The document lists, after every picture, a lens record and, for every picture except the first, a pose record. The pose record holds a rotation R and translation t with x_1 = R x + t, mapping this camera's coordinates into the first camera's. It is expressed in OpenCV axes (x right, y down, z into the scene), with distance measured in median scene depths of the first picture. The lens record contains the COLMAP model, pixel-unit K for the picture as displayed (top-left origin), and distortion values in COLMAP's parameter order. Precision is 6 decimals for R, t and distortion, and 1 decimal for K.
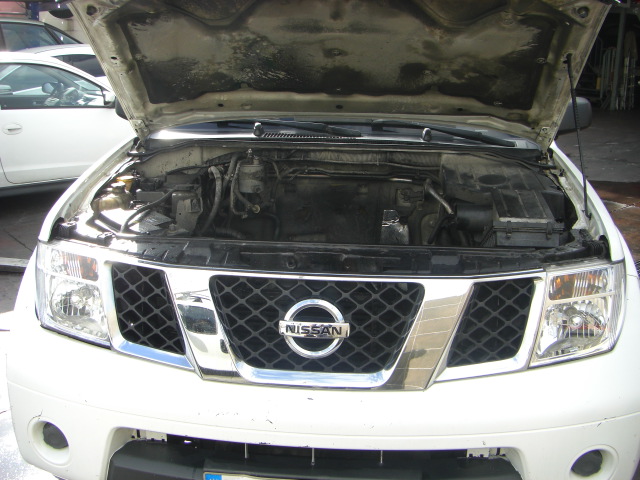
lens RADIAL K [[735.0, 0, 320.0], [0, 735.0, 240.0], [0, 0, 1]] dist [-0.201804, 0.157424]
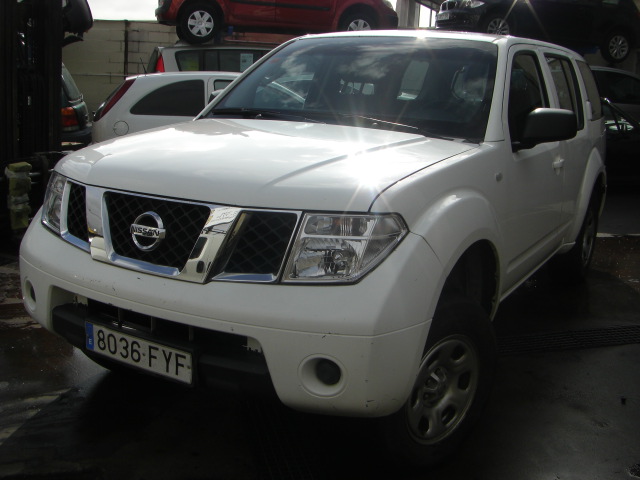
lens RADIAL K [[735.0, 0, 320.0], [0, 735.0, 240.0], [0, 0, 1]] dist [-0.201804, 0.157424]
pose [[0.901950, 0.117634, -0.415509, 0.901411], [-0.142098, 0.989447, -0.028332, 0.128381], [0.407792, 0.084597, 0.909148, -0.189270]]
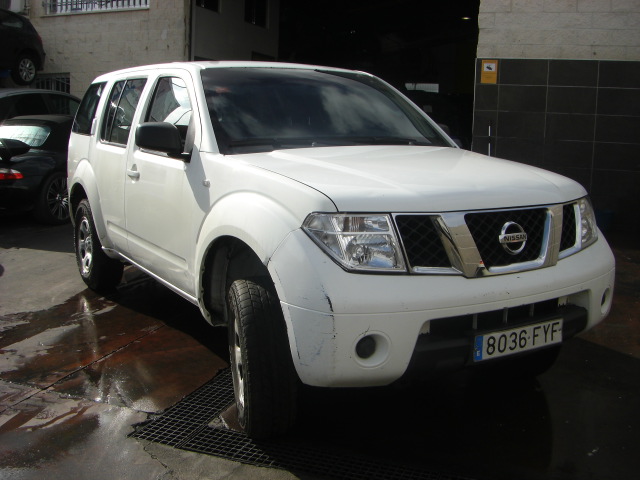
lens RADIAL K [[735.0, 0, 320.0], [0, 735.0, 240.0], [0, 0, 1]] dist [-0.201804, 0.157424]
pose [[0.801924, -0.102307, 0.588601, -1.396063], [0.157812, 0.986509, -0.043539, 0.126404], [-0.576205, 0.127803, 0.807251, -0.148111]]
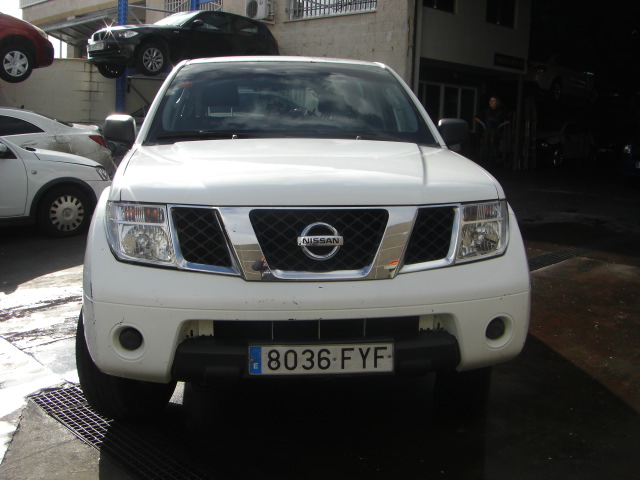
lens RADIAL K [[735.0, 0, 320.0], [0, 735.0, 240.0], [0, 0, 1]] dist [-0.201804, 0.157424]
pose [[0.980228, -0.033950, 0.194937, -0.304491], [0.053851, 0.993756, -0.097715, 0.264576], [-0.190402, 0.106280, 0.975936, -0.498175]]
